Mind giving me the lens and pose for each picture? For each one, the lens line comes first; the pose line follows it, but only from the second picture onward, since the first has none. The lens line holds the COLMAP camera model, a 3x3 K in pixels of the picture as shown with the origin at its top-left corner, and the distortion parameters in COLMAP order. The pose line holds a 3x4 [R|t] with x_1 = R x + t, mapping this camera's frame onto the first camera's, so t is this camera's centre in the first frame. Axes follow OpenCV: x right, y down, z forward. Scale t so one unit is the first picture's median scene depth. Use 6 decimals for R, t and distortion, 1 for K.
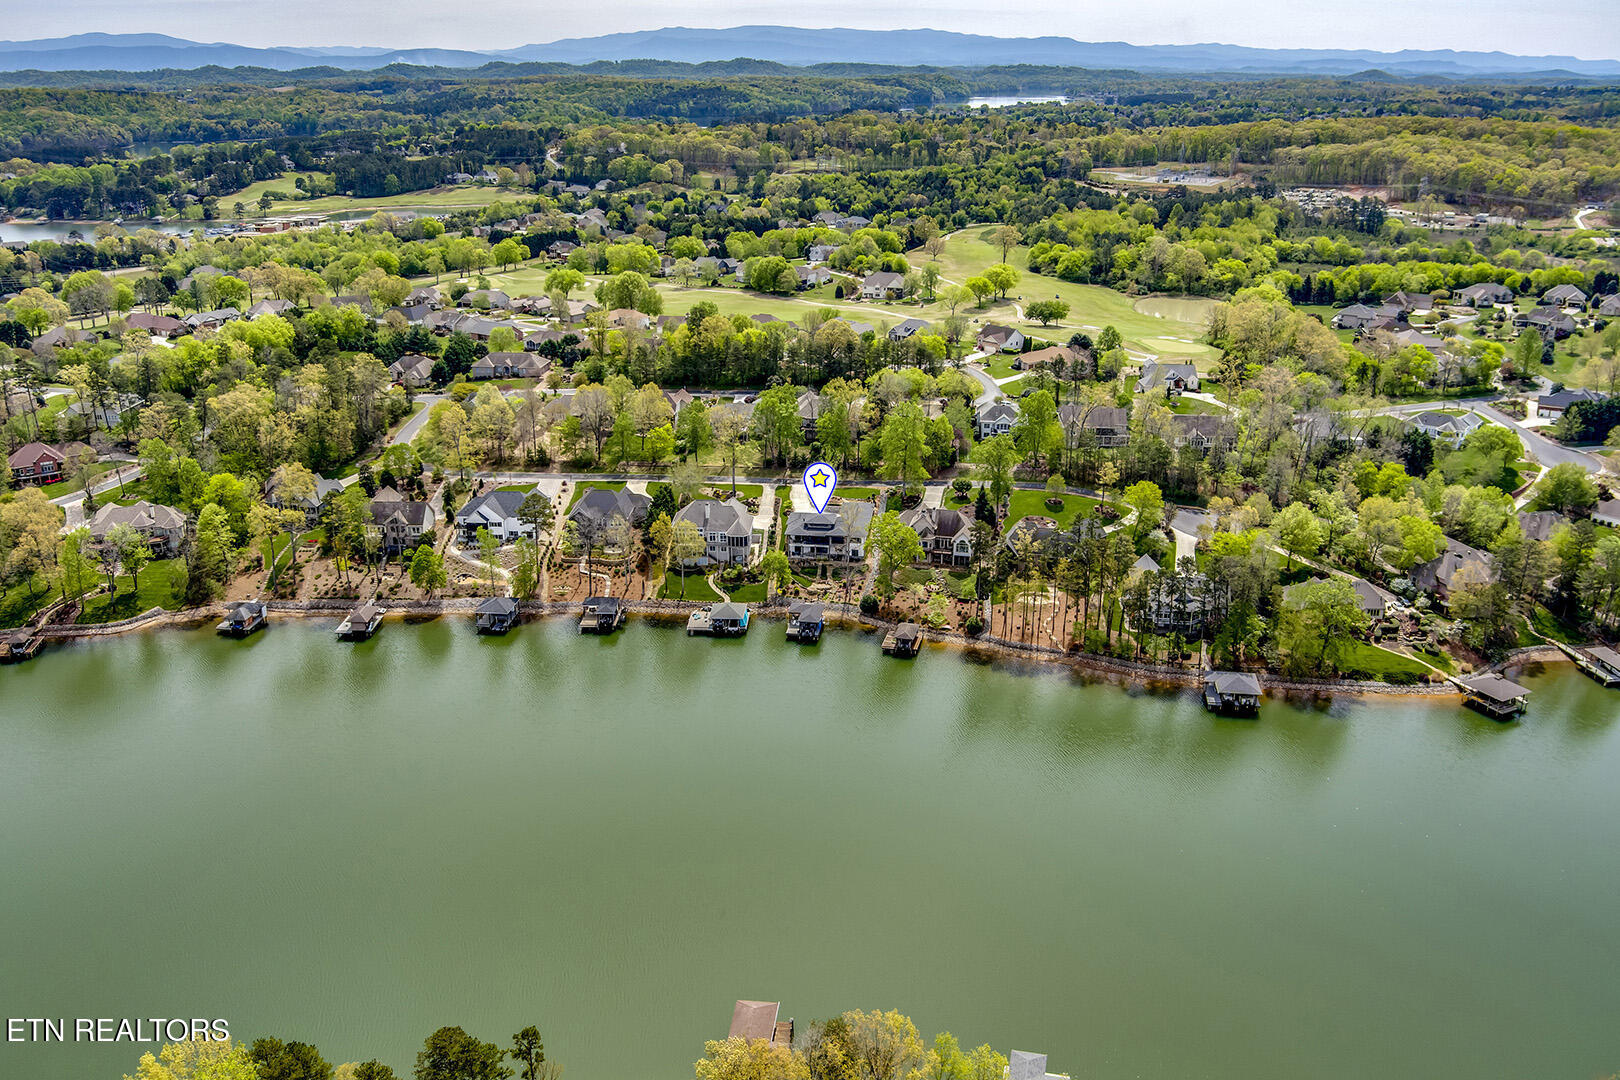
lens RADIAL K [[1331.8, 0, 810.0], [0, 1331.8, 540.0], [0, 0, 1]] dist [-0.070414, 0.014926]
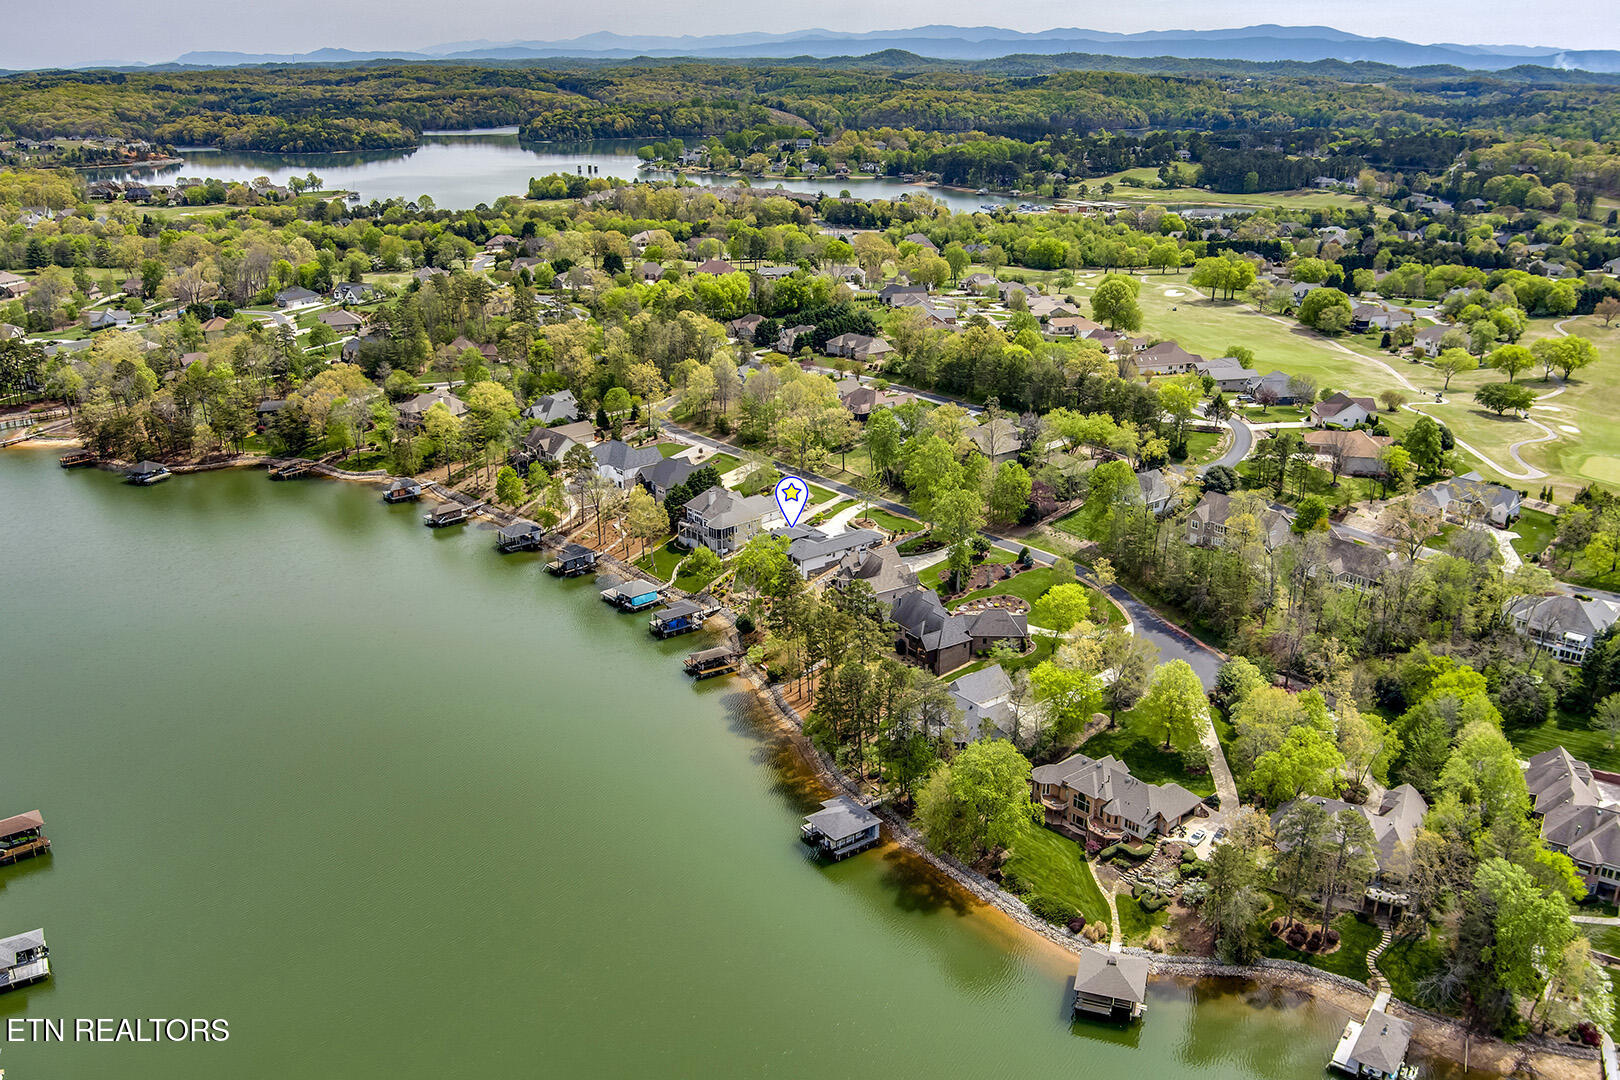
lens RADIAL K [[1331.8, 0, 810.0], [0, 1331.8, 540.0], [0, 0, 1]] dist [-0.070414, 0.014926]
pose [[0.704980, 0.247596, -0.664605, 0.187623], [-0.245286, 0.964374, 0.099086, -0.031245], [0.665461, 0.093164, 0.740596, 0.083625]]
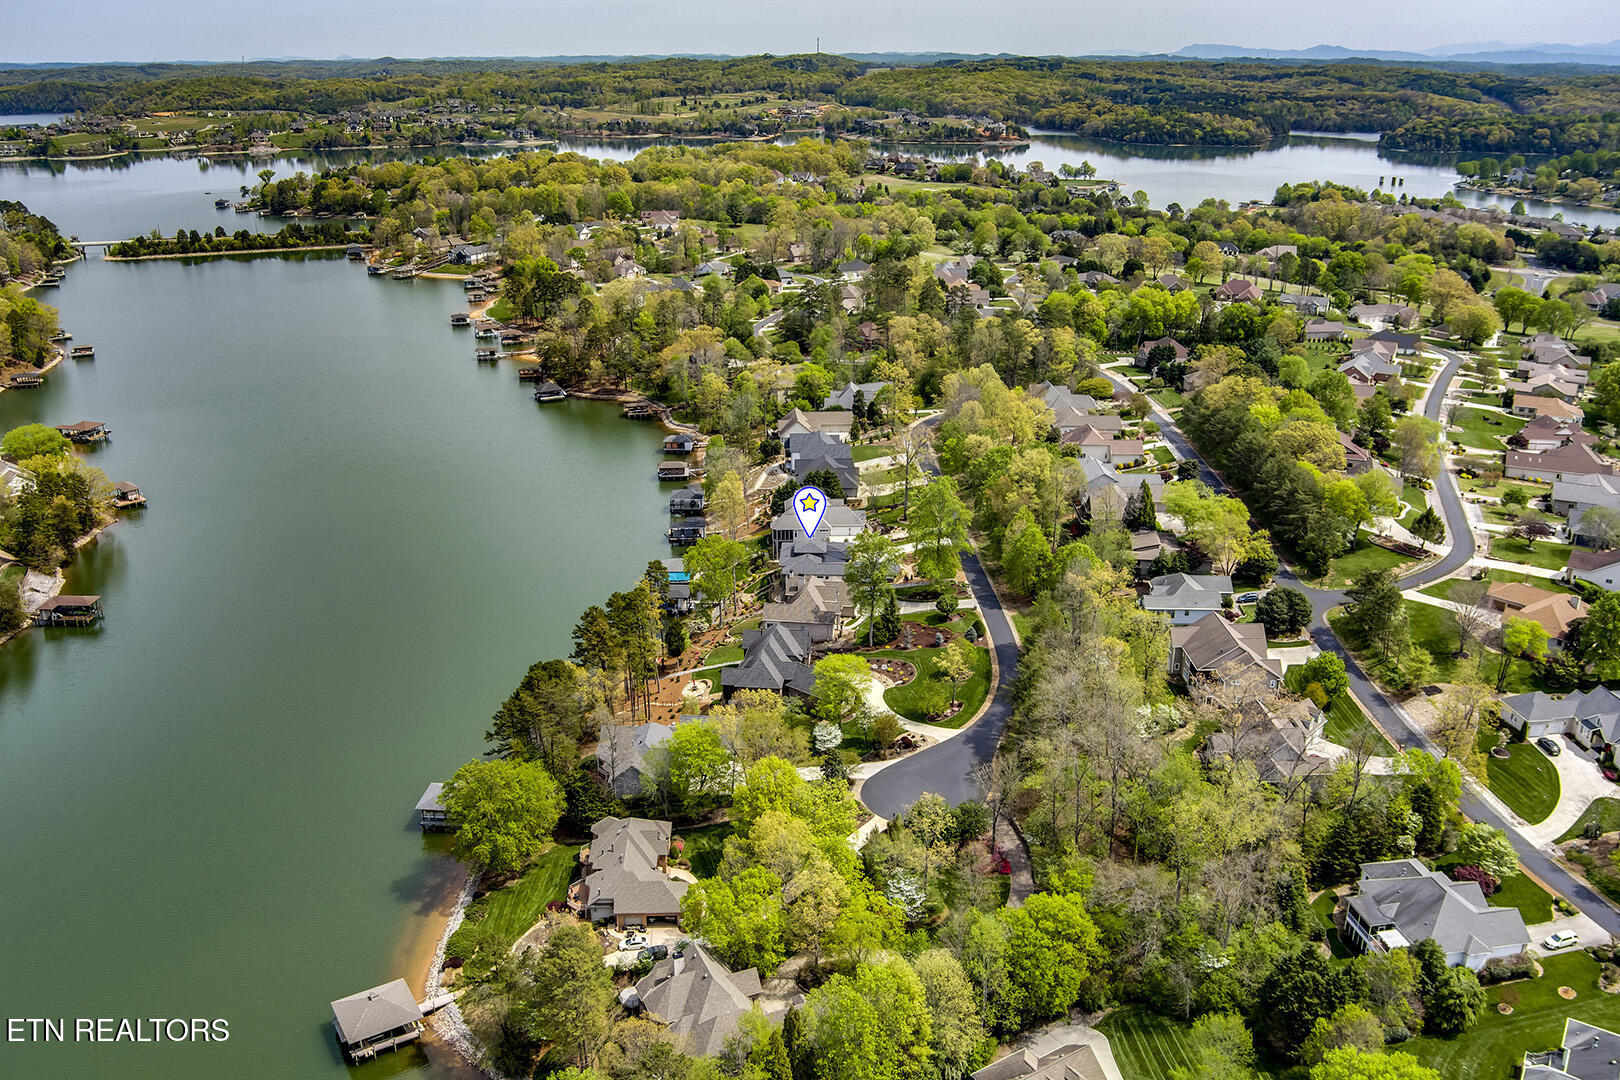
lens RADIAL K [[1331.8, 0, 810.0], [0, 1331.8, 540.0], [0, 0, 1]] dist [-0.070414, 0.014926]
pose [[0.105956, 0.349389, -0.930968, 0.247043], [-0.344088, 0.891281, 0.295333, -0.083573], [0.932940, 0.289043, 0.214657, 0.227139]]
